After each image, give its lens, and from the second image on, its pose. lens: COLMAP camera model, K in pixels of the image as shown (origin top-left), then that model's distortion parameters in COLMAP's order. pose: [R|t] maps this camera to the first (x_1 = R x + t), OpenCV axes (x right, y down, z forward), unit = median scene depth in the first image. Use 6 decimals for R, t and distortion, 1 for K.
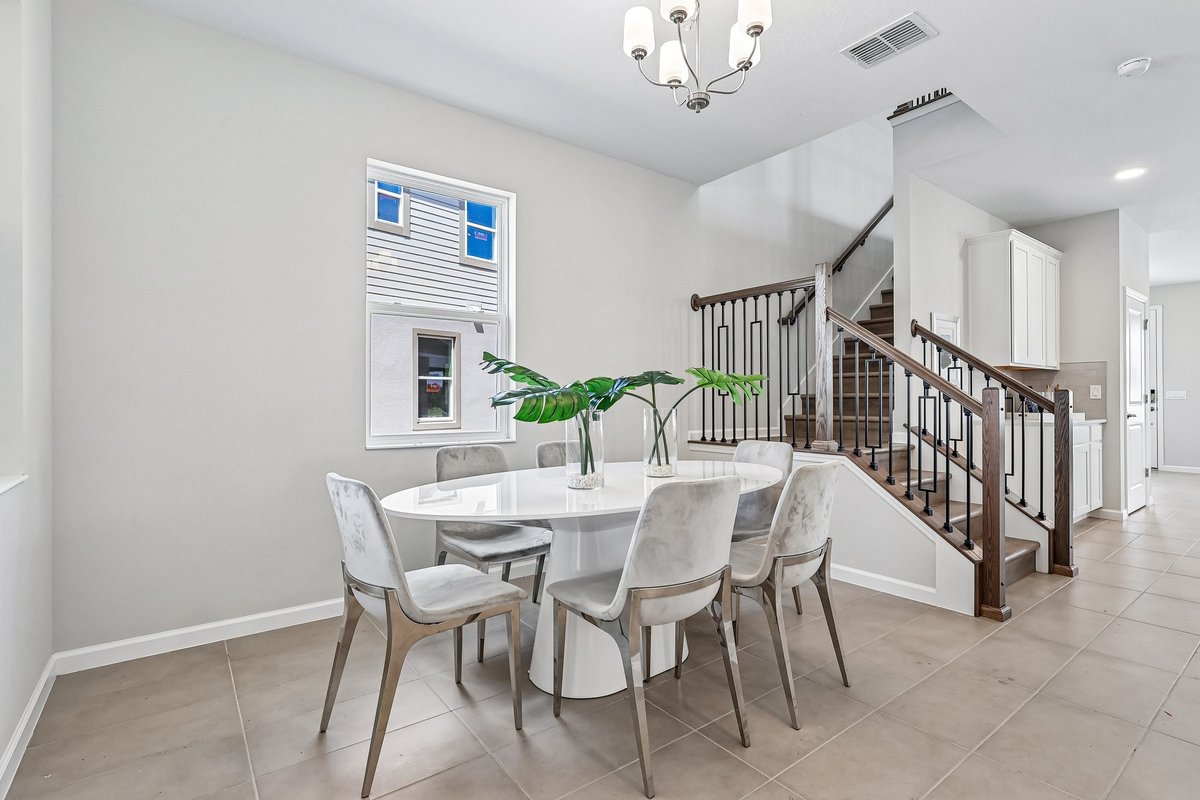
lens RADIAL K [[564.8, 0, 600.0], [0, 564.8, 400.0], [0, 0, 1]] dist [-0.003090, -0.000826]
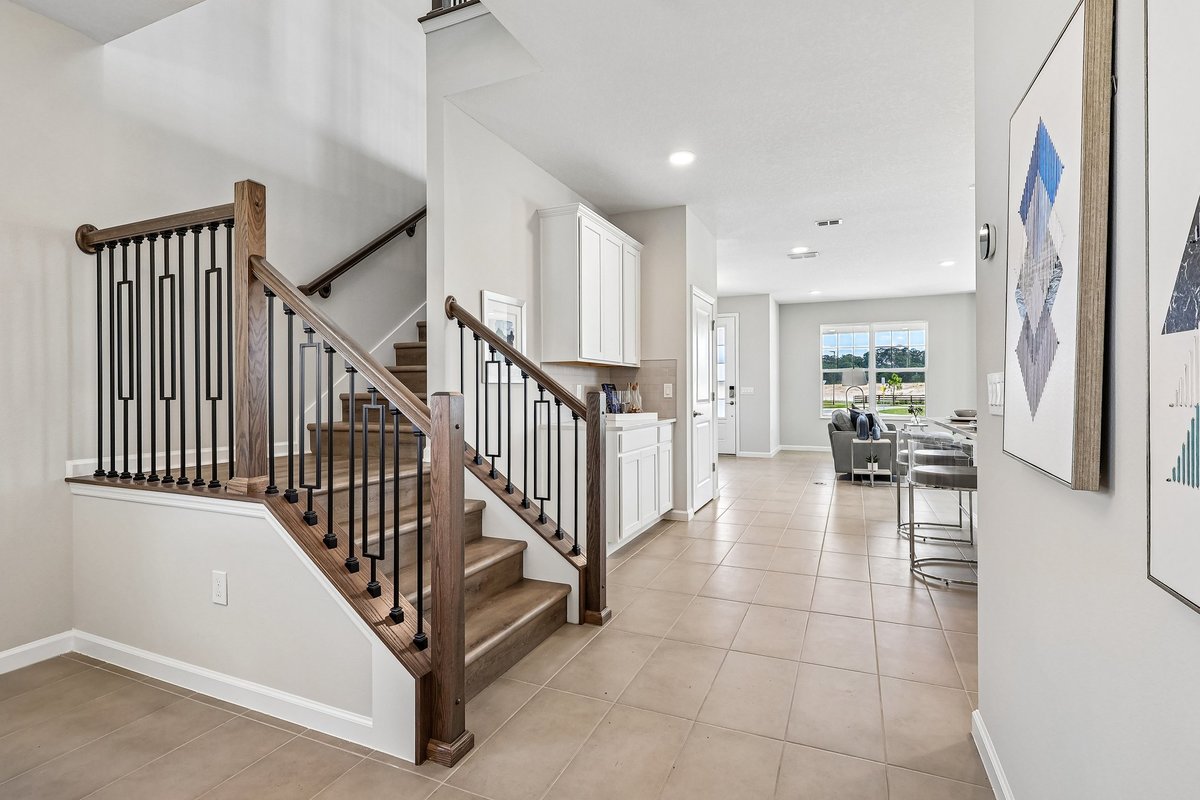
lens RADIAL K [[572.9, 0, 602.3], [0, 572.9, 394.8], [0, 0, 1]] dist [0.000195, -0.000138]
pose [[0.869818, -0.004044, 0.493356, 0.329088], [0.001498, 0.999983, 0.005556, -0.014198], [-0.493370, -0.004093, 0.869810, 0.218635]]
